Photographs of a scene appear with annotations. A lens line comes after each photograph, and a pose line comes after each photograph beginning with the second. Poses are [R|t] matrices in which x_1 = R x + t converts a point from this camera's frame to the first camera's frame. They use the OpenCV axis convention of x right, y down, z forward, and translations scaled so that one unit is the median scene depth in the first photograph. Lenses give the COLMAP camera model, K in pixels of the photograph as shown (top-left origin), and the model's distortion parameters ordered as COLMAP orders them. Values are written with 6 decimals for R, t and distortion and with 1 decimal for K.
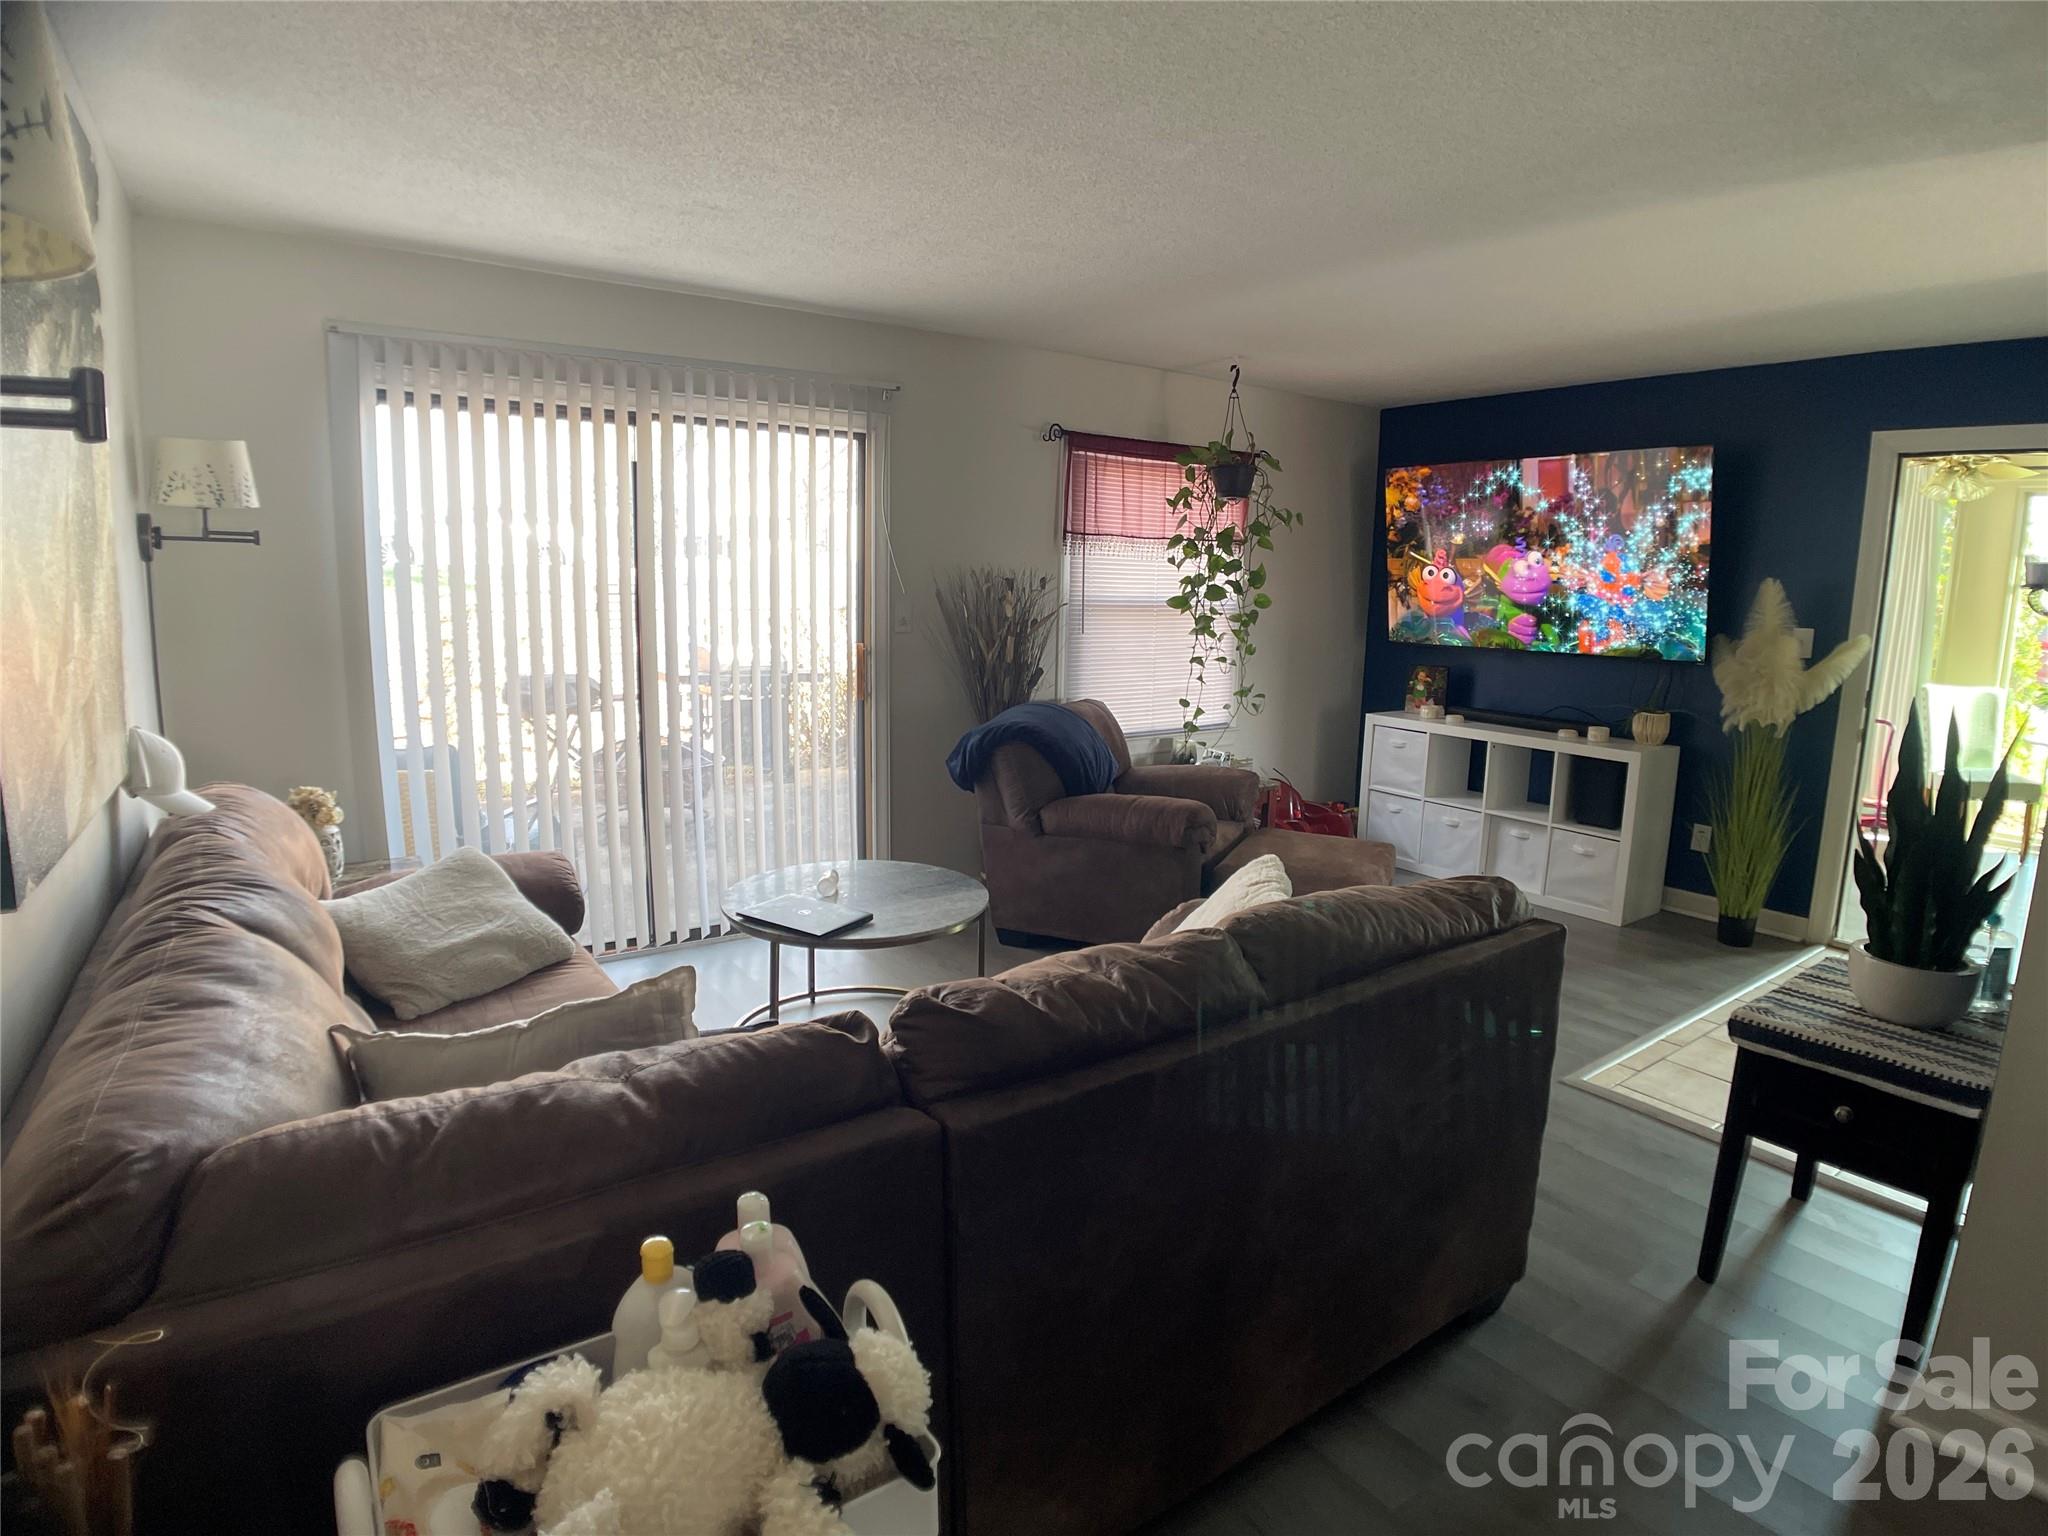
lens RADIAL K [[1078.1, 0, 1035.6], [0, 1078.1, 763.3], [0, 0, 1]] dist [-0.066447, 0.002942]
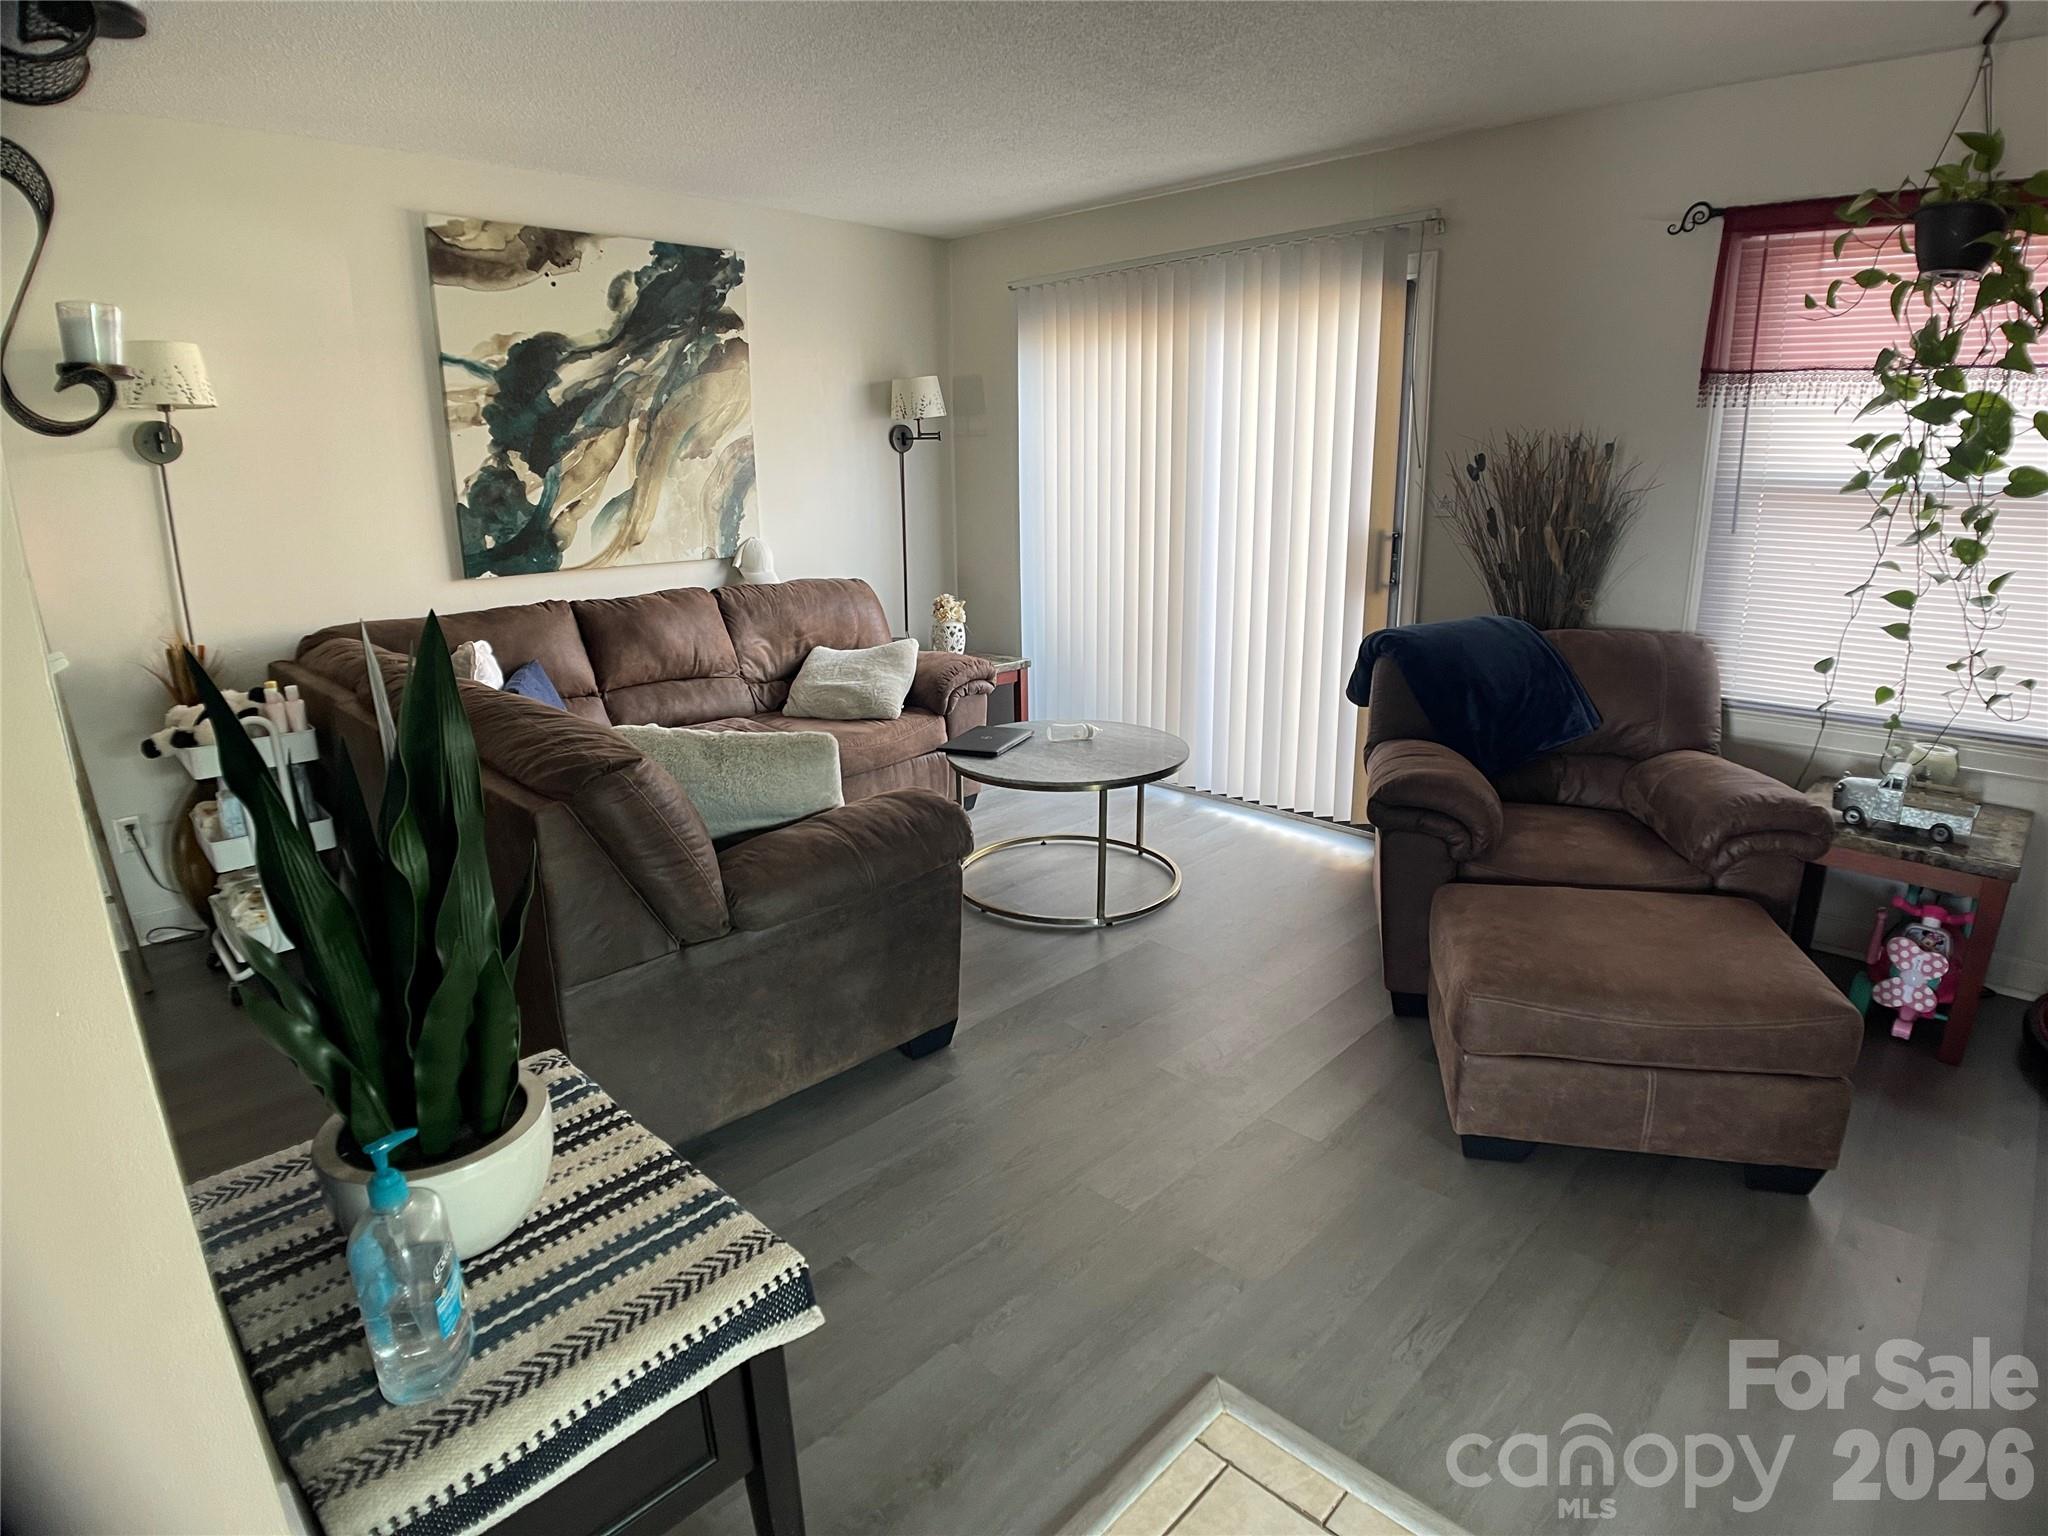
lens RADIAL K [[1078.1, 0, 1035.6], [0, 1078.1, 763.3], [0, 0, 1]] dist [-0.066447, 0.002942]
pose [[0.192793, 0.241663, -0.951015, 0.604197], [-0.148487, 0.965222, 0.215171, -0.065195], [0.969939, 0.099730, 0.221972, 0.503540]]
